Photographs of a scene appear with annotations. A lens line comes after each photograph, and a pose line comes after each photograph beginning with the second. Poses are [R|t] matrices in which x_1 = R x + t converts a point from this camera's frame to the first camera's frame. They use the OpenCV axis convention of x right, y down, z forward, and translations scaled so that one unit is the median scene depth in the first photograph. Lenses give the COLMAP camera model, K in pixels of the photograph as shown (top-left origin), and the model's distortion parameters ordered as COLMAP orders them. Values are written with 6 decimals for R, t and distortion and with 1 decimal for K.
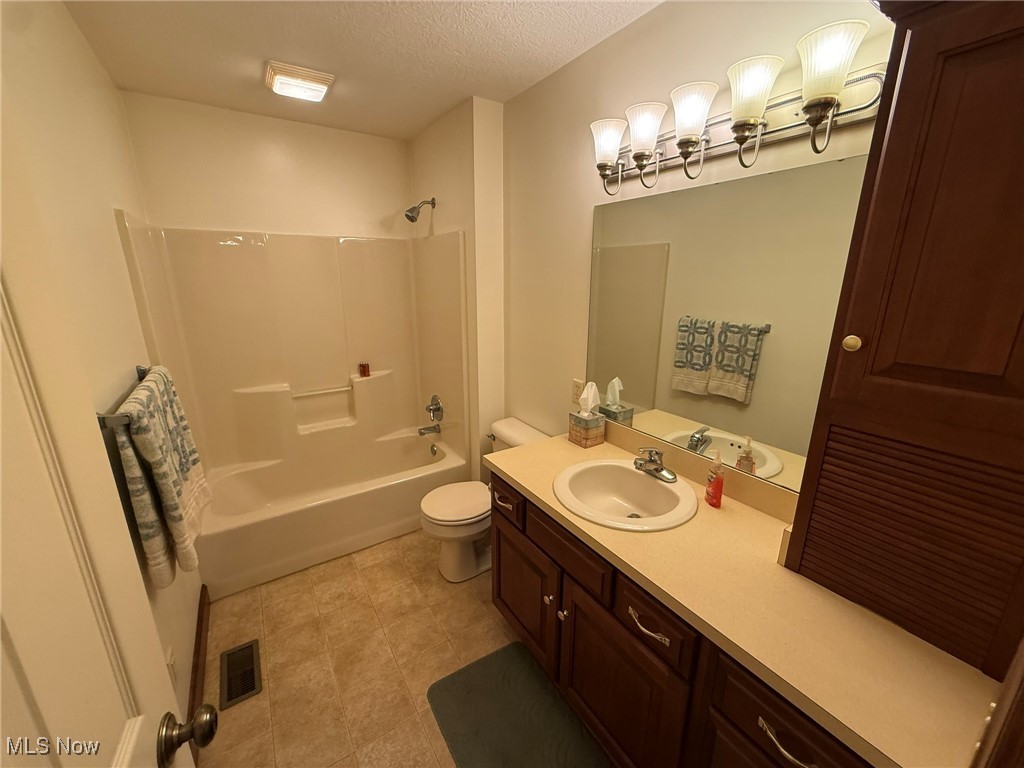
lens RADIAL K [[407.5, 0, 510.7], [0, 407.5, 384.0], [0, 0, 1]] dist [0.008051, -0.000140]
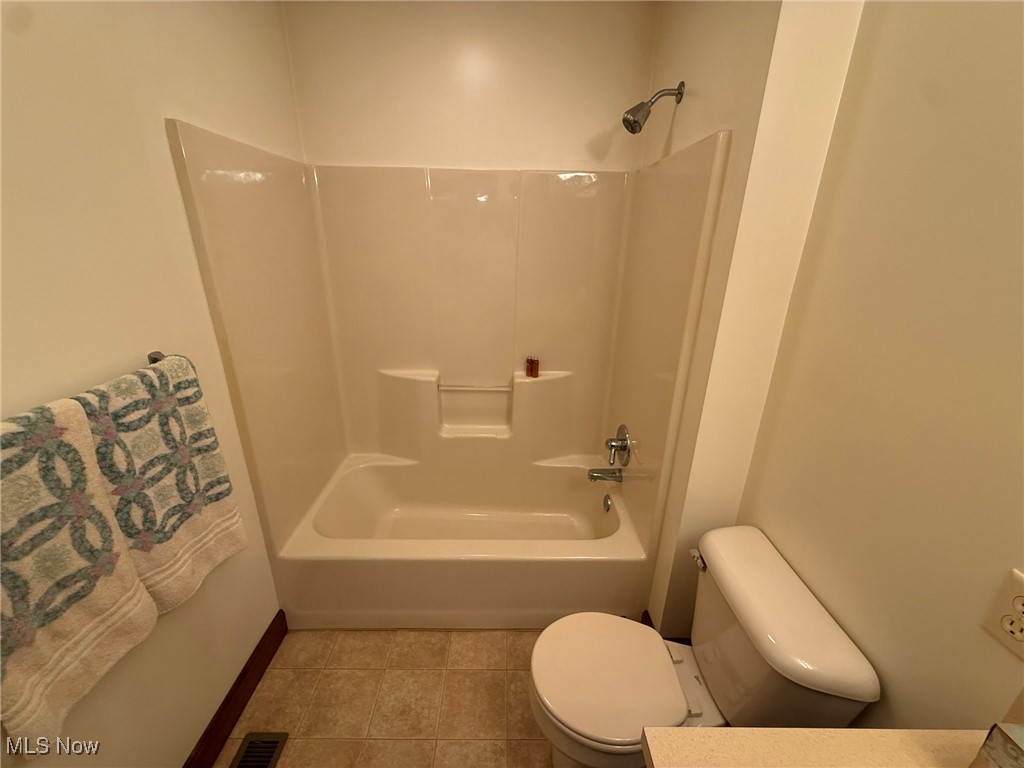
lens RADIAL K [[407.5, 0, 512.1], [0, 407.5, 383.3], [0, 0, 1]] dist [0.008051, -0.000140]
pose [[0.841622, 0.199386, -0.501914, -0.027410], [-0.159204, 0.979652, 0.122210, -0.093841], [0.516068, -0.022948, 0.856240, 0.393657]]
